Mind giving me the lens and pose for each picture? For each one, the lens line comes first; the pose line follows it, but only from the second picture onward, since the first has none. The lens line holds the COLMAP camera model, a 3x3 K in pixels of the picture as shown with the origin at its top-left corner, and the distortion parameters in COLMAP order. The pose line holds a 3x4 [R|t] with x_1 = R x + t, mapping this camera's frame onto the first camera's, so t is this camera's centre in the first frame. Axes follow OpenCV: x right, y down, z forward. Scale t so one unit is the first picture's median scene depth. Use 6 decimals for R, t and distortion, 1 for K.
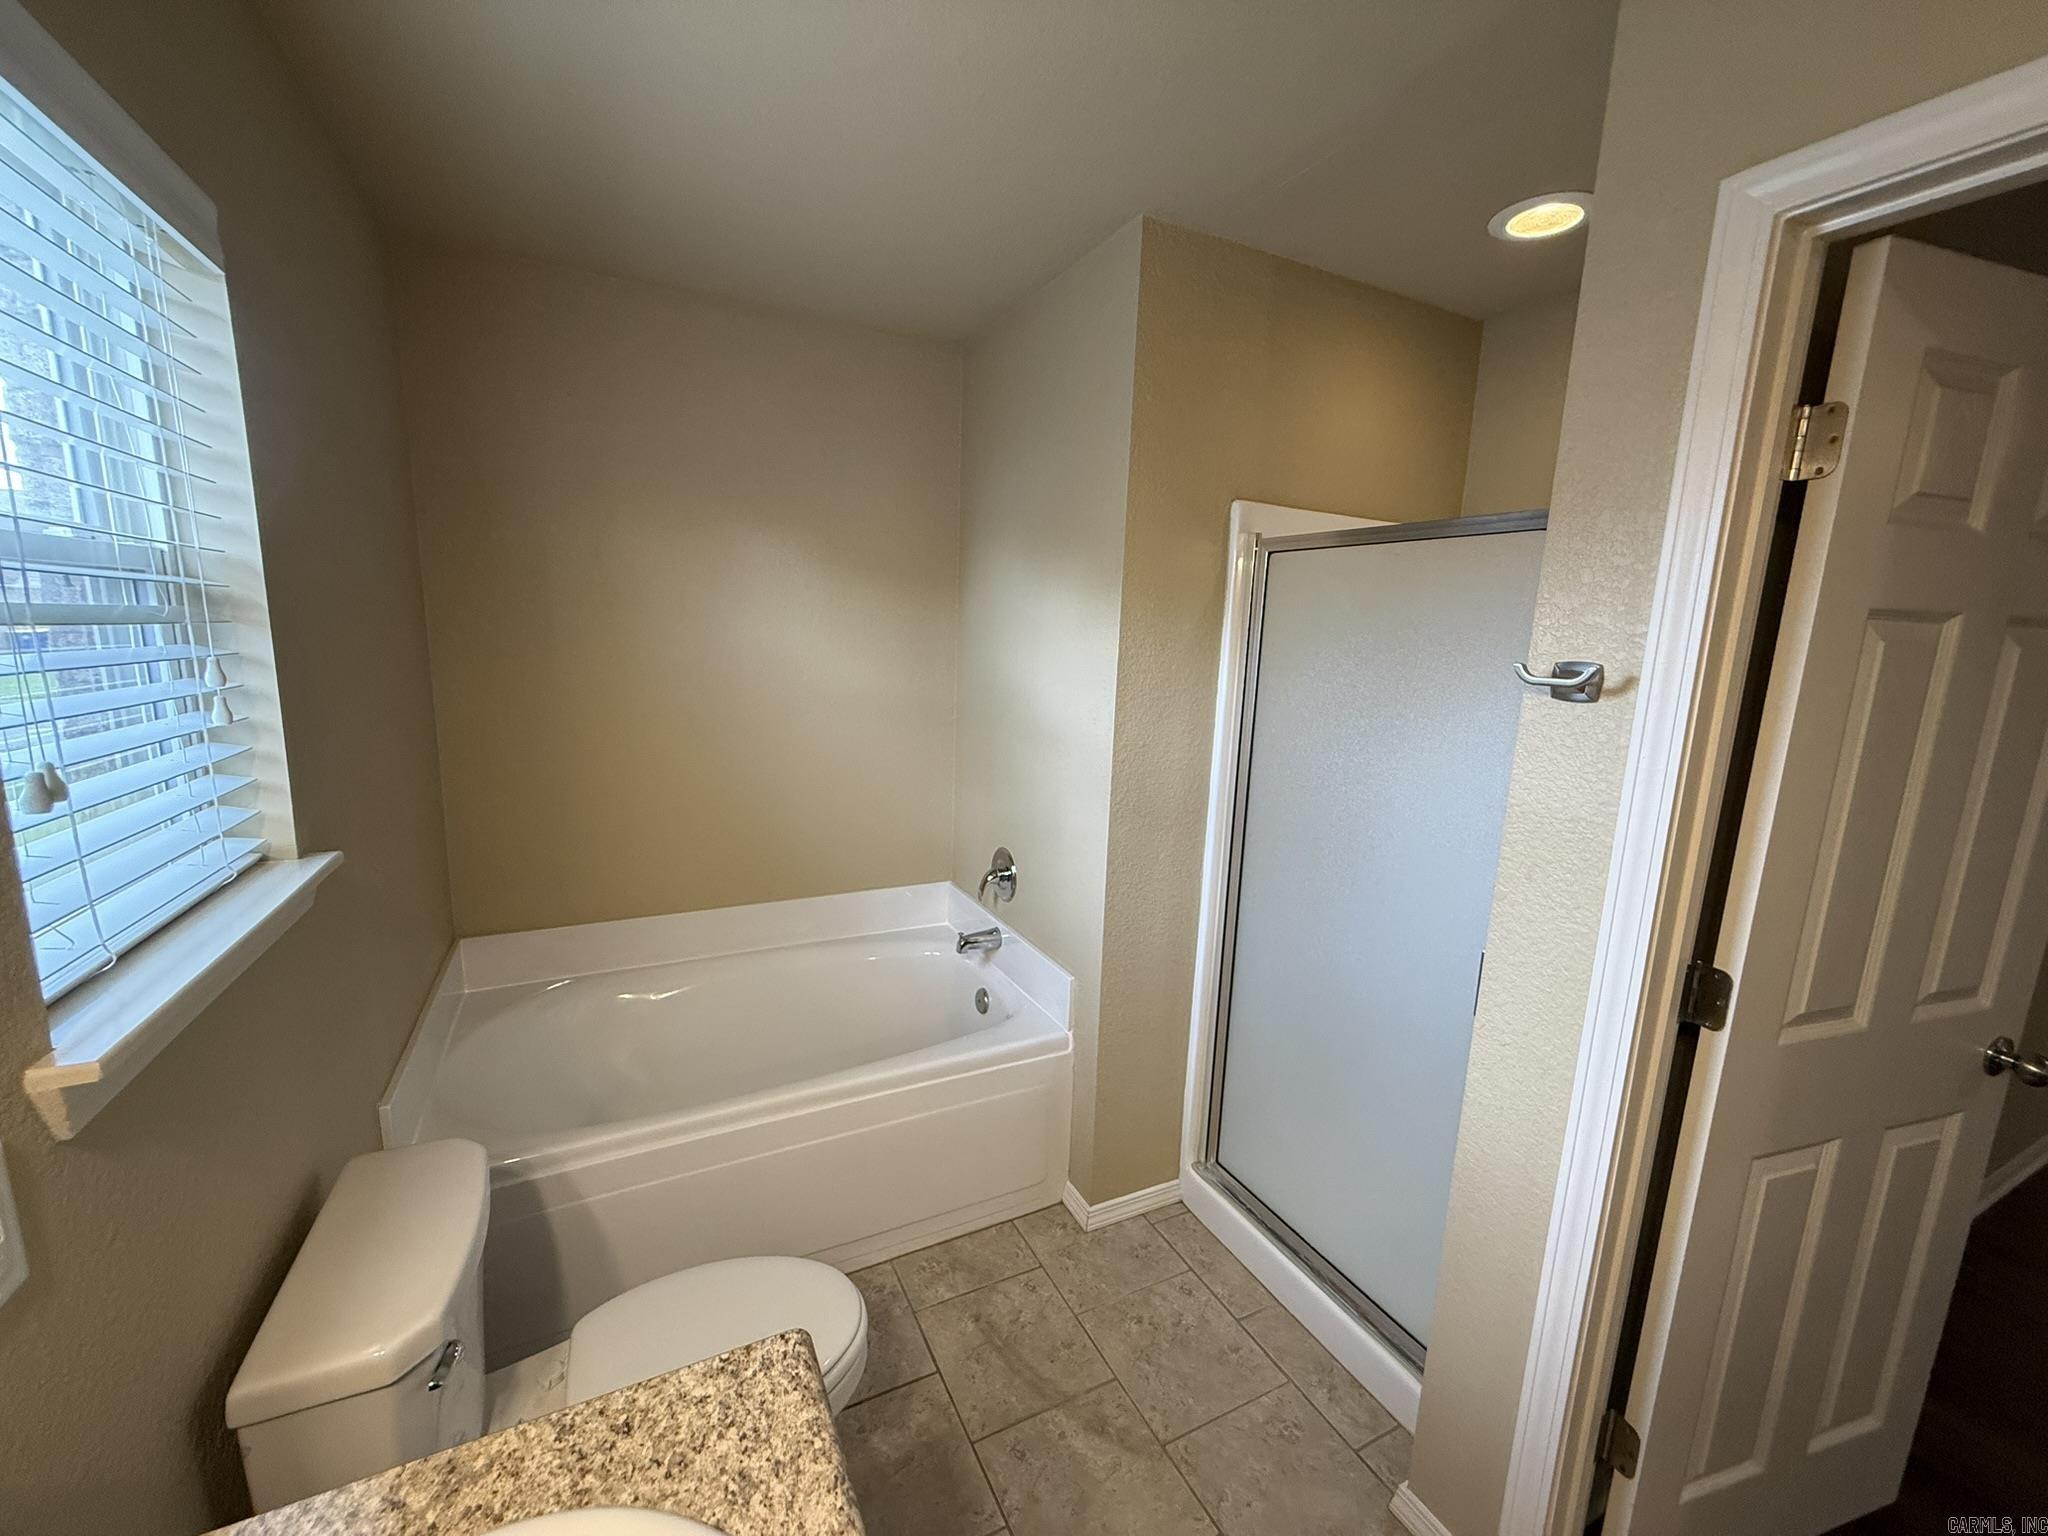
lens RADIAL K [[814.5, 0, 1020.7], [0, 814.5, 769.2], [0, 0, 1]] dist [-0.000815, 0.000314]
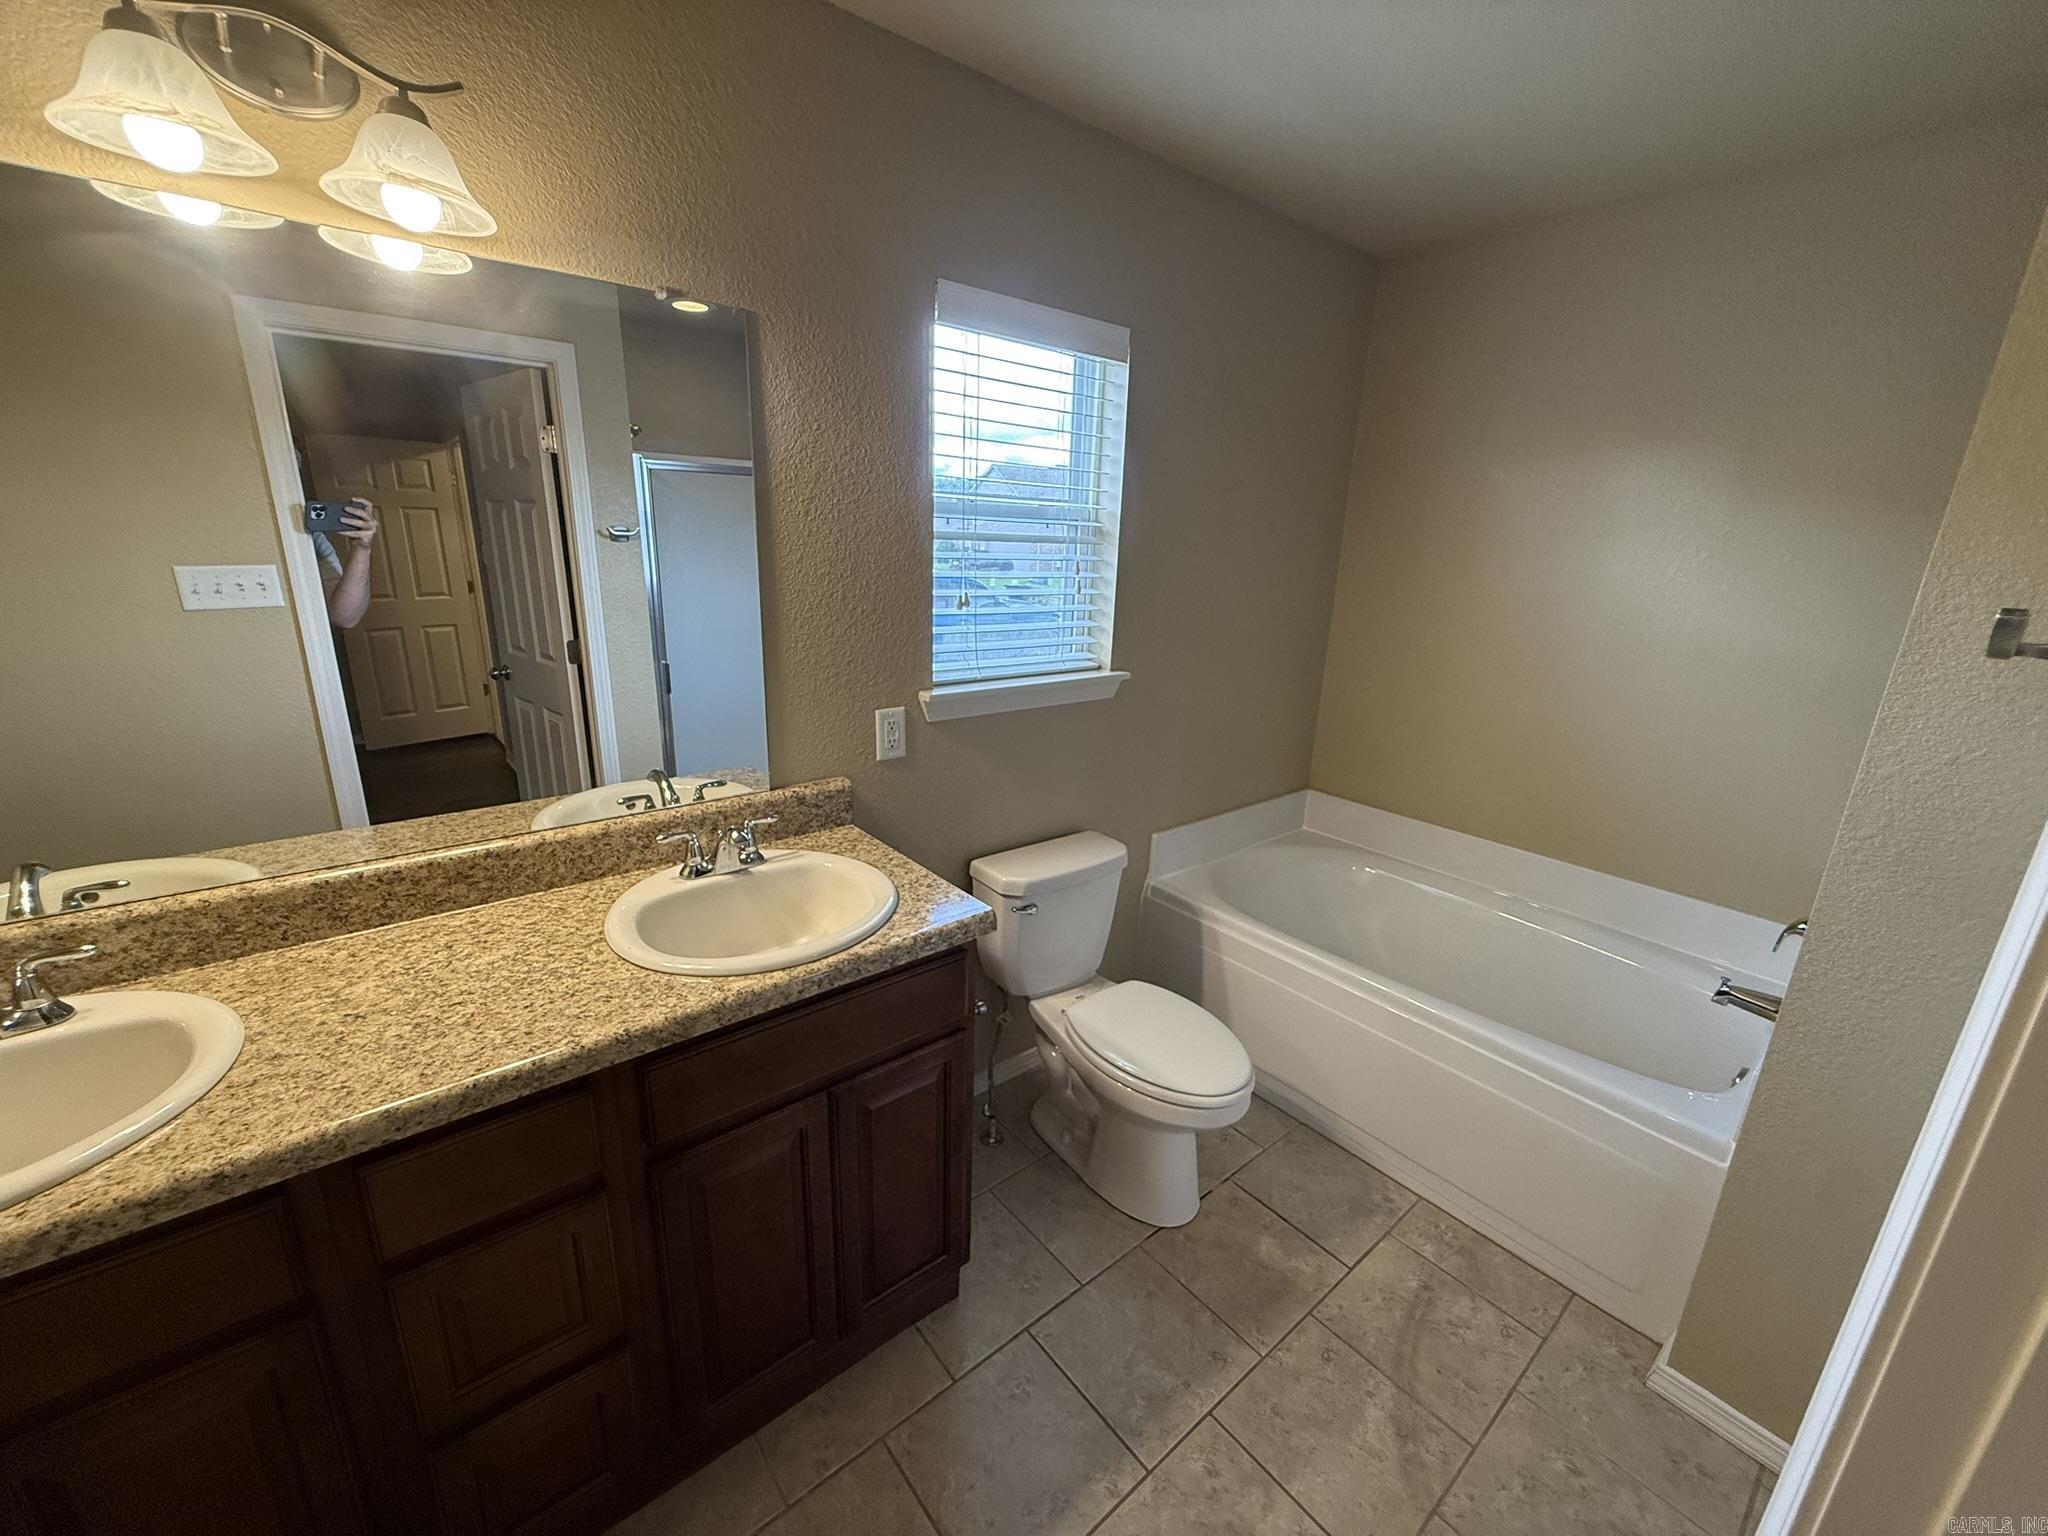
lens RADIAL K [[814.5, 0, 1020.7], [0, 814.5, 769.2], [0, 0, 1]] dist [-0.000815, 0.000314]
pose [[0.226119, 0.251331, -0.941118, 0.660136], [-0.197580, 0.957892, 0.208338, -0.018127], [0.953851, 0.138837, 0.266255, 0.228759]]
